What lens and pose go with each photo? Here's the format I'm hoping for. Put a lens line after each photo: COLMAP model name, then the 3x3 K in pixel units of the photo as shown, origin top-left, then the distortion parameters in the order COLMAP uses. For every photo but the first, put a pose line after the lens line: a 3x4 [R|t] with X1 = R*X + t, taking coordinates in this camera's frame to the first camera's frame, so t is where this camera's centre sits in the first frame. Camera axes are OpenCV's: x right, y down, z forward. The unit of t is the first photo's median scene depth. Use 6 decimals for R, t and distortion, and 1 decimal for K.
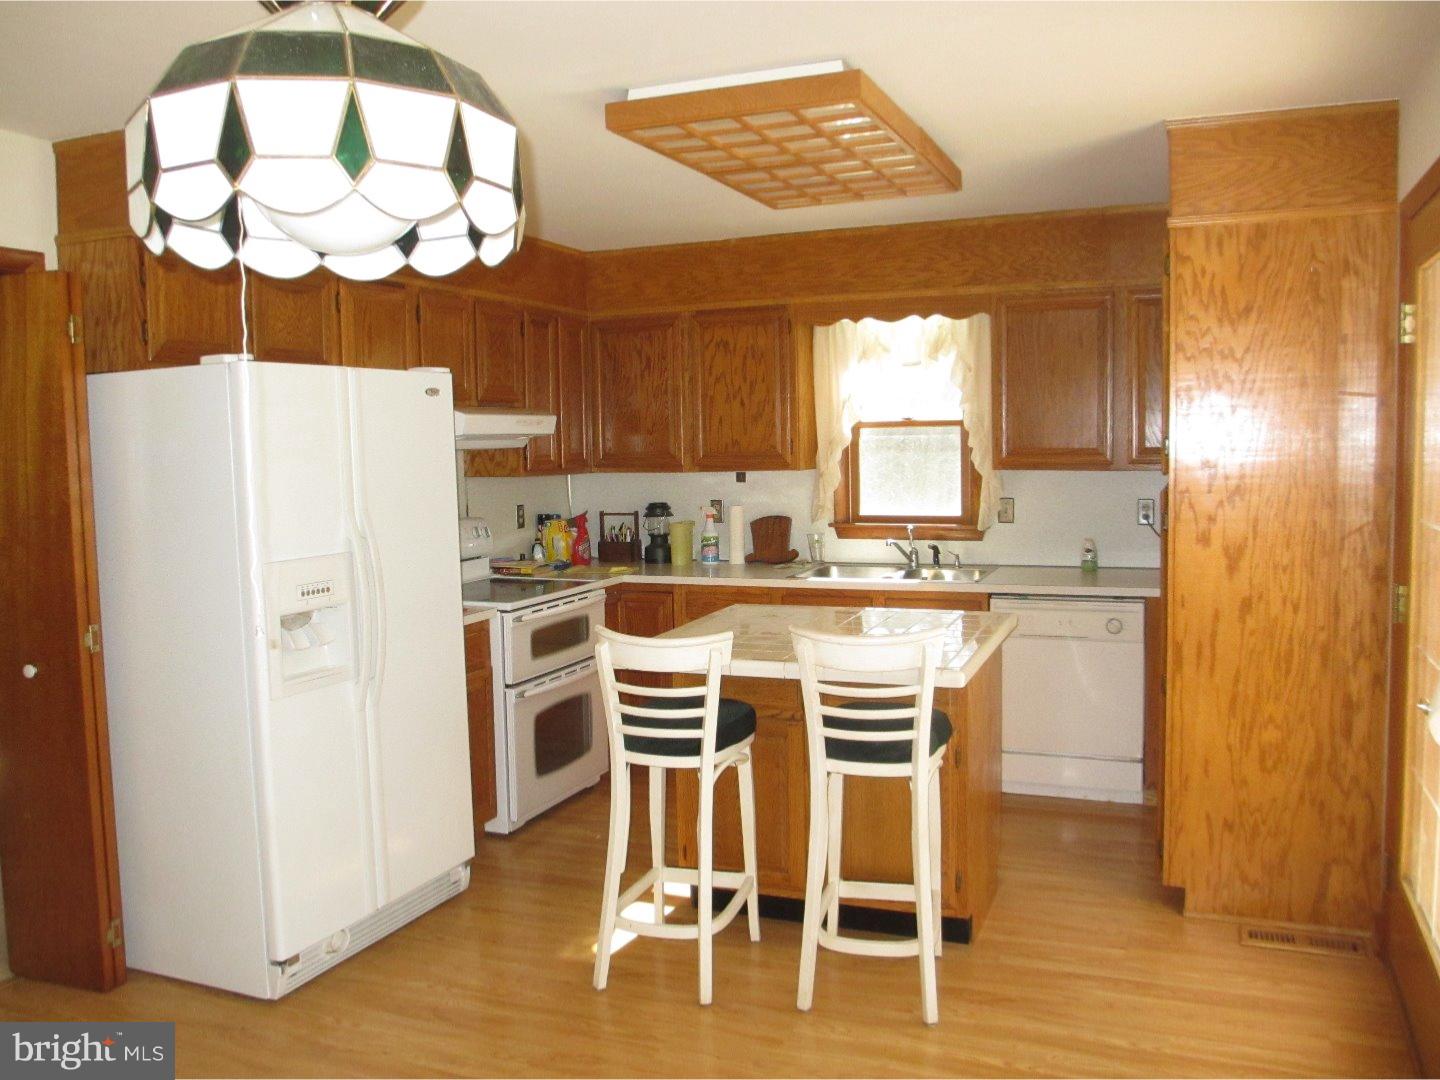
lens RADIAL K [[1224.9, 0, 720.0], [0, 1224.9, 540.0], [0, 0, 1]] dist [-0.006256, 0.013109]
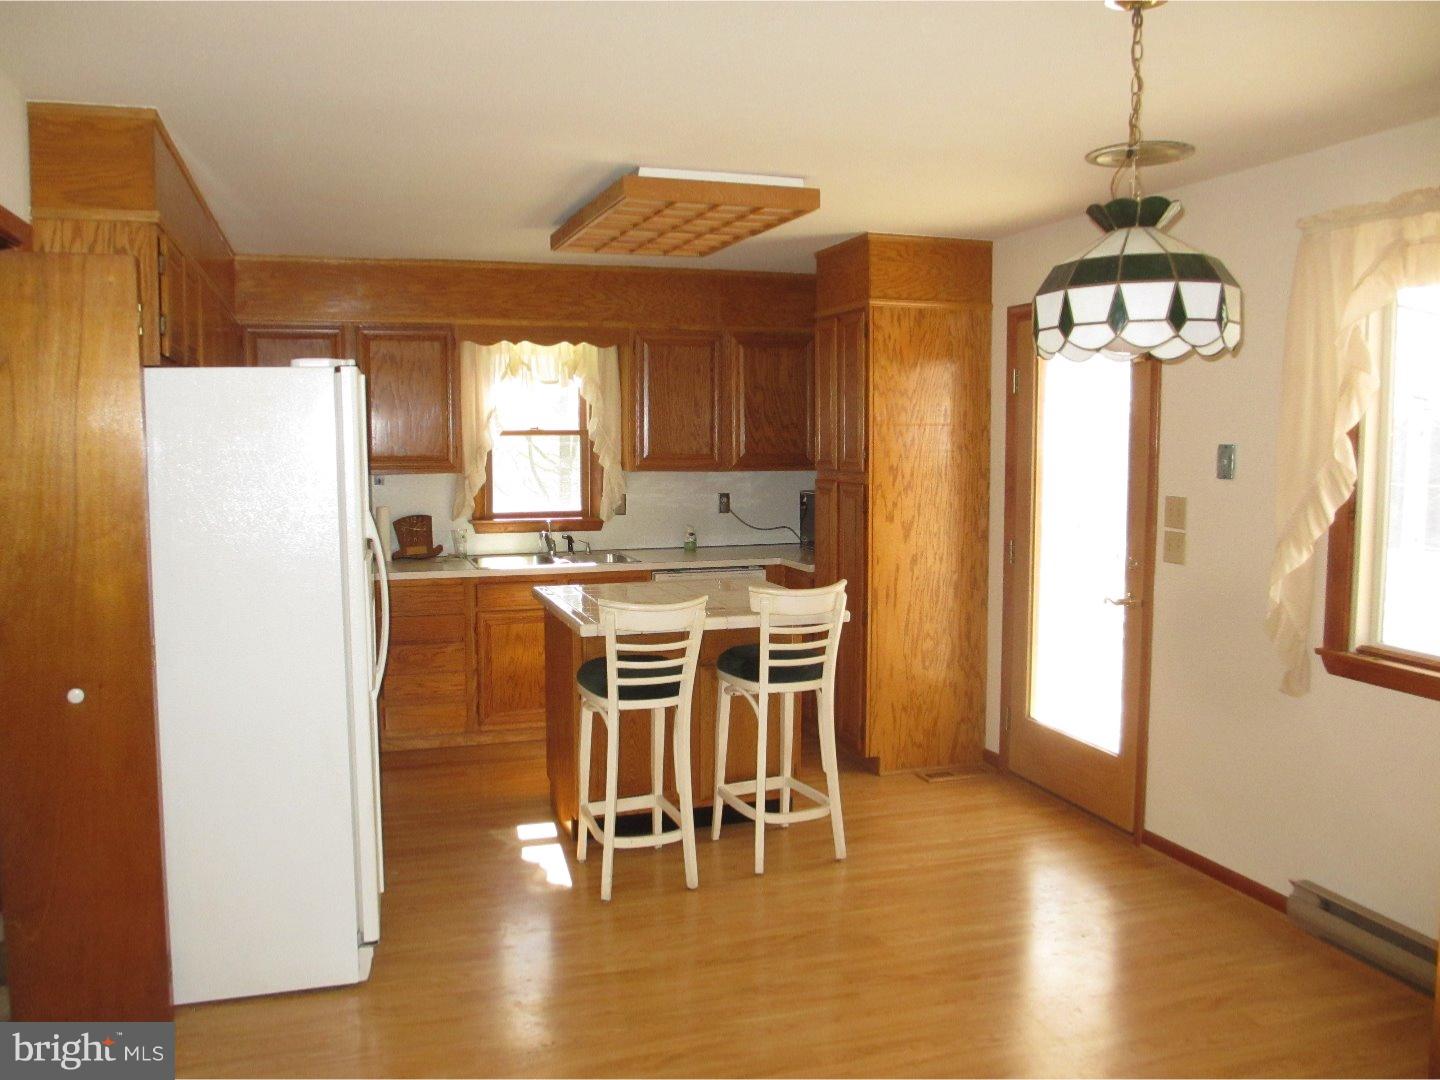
lens RADIAL K [[1224.9, 0, 720.0], [0, 1224.9, 540.0], [0, 0, 1]] dist [-0.006256, 0.013109]
pose [[0.772881, -0.040490, 0.633257, -0.700579], [0.041880, 0.999041, 0.012763, -0.000541], [-0.633167, 0.016656, 0.773836, -0.016012]]
